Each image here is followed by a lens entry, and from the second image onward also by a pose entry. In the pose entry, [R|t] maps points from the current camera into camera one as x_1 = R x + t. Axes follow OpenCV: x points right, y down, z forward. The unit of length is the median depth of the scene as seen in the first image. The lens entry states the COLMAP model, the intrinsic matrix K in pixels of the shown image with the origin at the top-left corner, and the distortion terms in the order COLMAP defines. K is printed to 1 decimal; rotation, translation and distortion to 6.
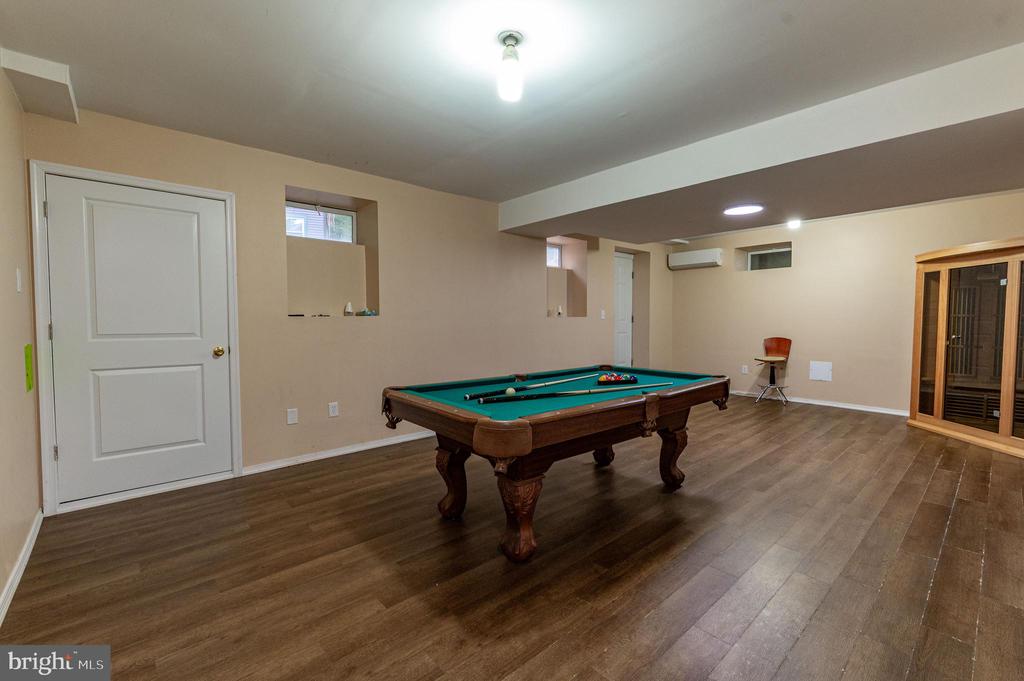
lens RADIAL K [[444.5, 0, 517.5], [0, 444.5, 337.3], [0, 0, 1]] dist [-0.003059, 0.000306]
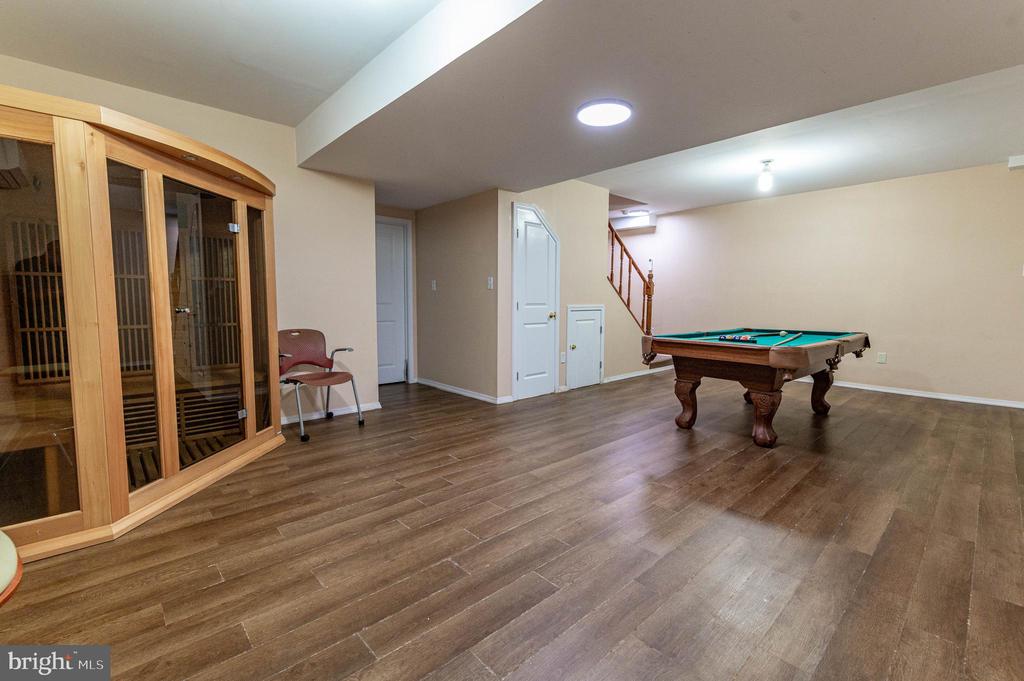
lens RADIAL K [[444.5, 0, 515.3], [0, 444.5, 334.8], [0, 0, 1]] dist [-0.003059, 0.000306]
pose [[-0.999892, -0.003180, -0.014332, 0.593171], [-0.004882, 0.992718, 0.120365, -0.038644], [0.013845, 0.120422, -0.992626, 1.546187]]
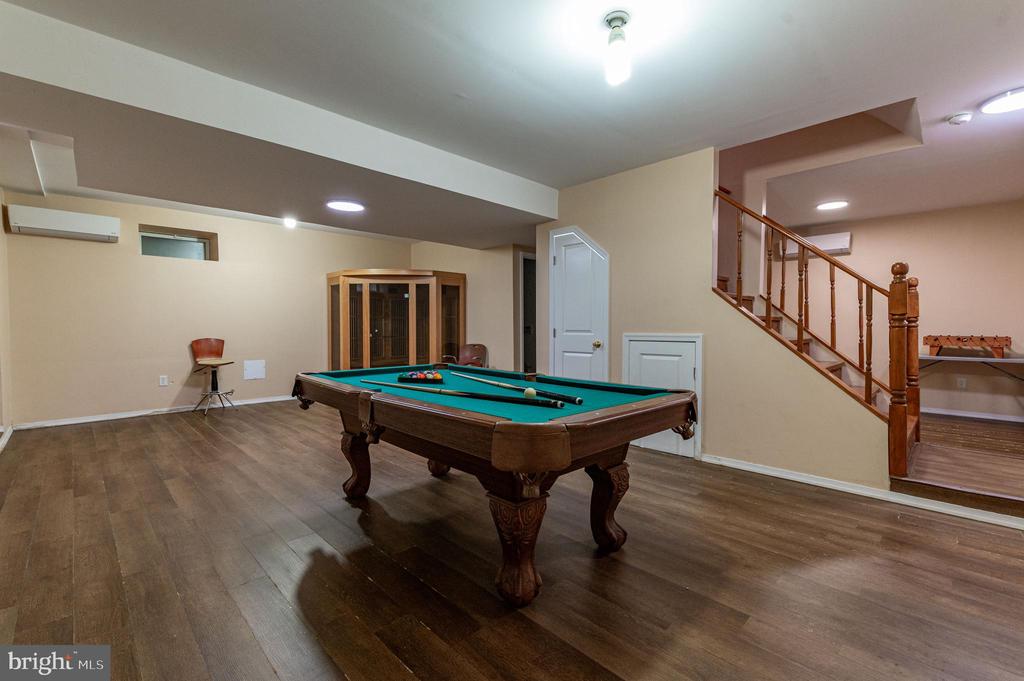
lens RADIAL K [[444.5, 0, 516.7], [0, 444.5, 336.0], [0, 0, 1]] dist [-0.003059, 0.000306]
pose [[-0.056156, -0.018829, 0.998244, -0.481880], [0.039742, 0.998988, 0.021078, 0.002937], [-0.997631, 0.040856, -0.055350, 0.625979]]
